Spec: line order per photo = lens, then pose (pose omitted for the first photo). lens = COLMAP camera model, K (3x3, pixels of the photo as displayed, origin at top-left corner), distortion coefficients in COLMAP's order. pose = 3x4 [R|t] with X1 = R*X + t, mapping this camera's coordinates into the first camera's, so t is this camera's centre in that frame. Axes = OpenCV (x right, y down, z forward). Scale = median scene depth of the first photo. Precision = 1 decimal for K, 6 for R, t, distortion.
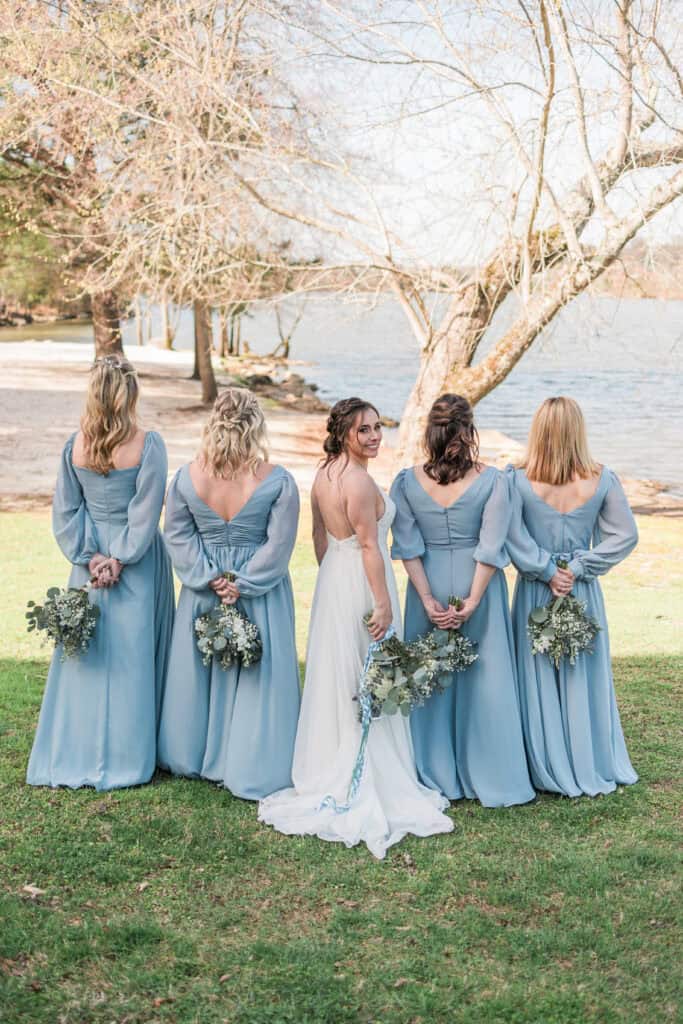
lens RADIAL K [[1030.4, 0, 373.0], [0, 1030.4, 509.4], [0, 0, 1]] dist [0.002584, 0.001464]
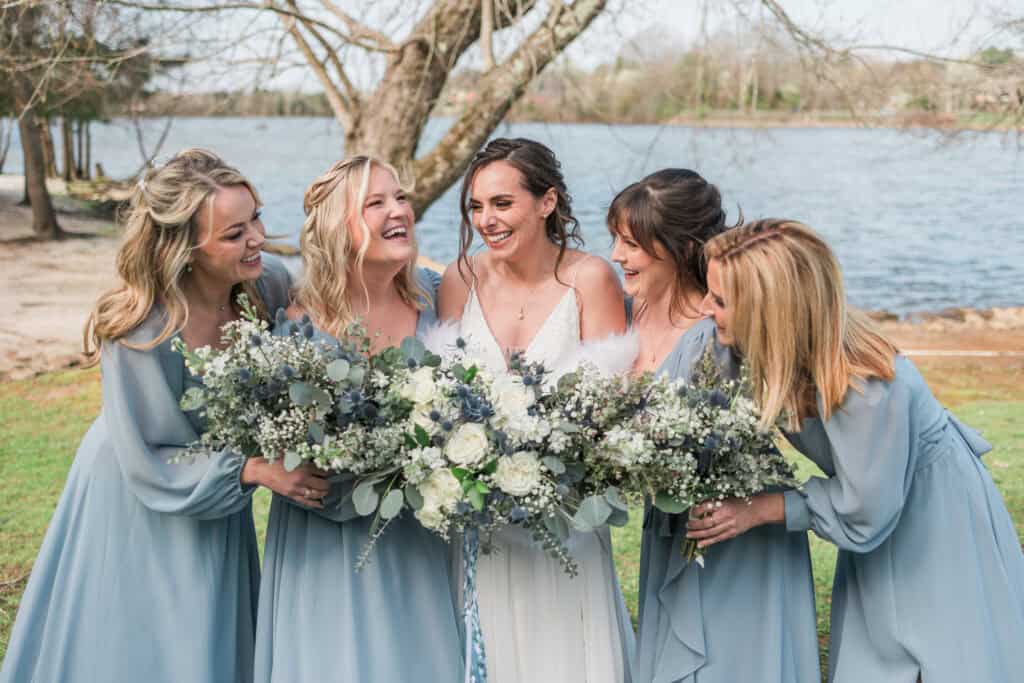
lens RADIAL K [[1030.4, 0, 515.6], [0, 1030.4, 308.1], [0, 0, 1]] dist [0.002584, 0.001464]
pose [[0.968467, -0.051944, 0.243668, -0.010954], [0.060255, 0.997824, -0.026775, -0.007268], [-0.241747, 0.040613, 0.969489, 0.183348]]
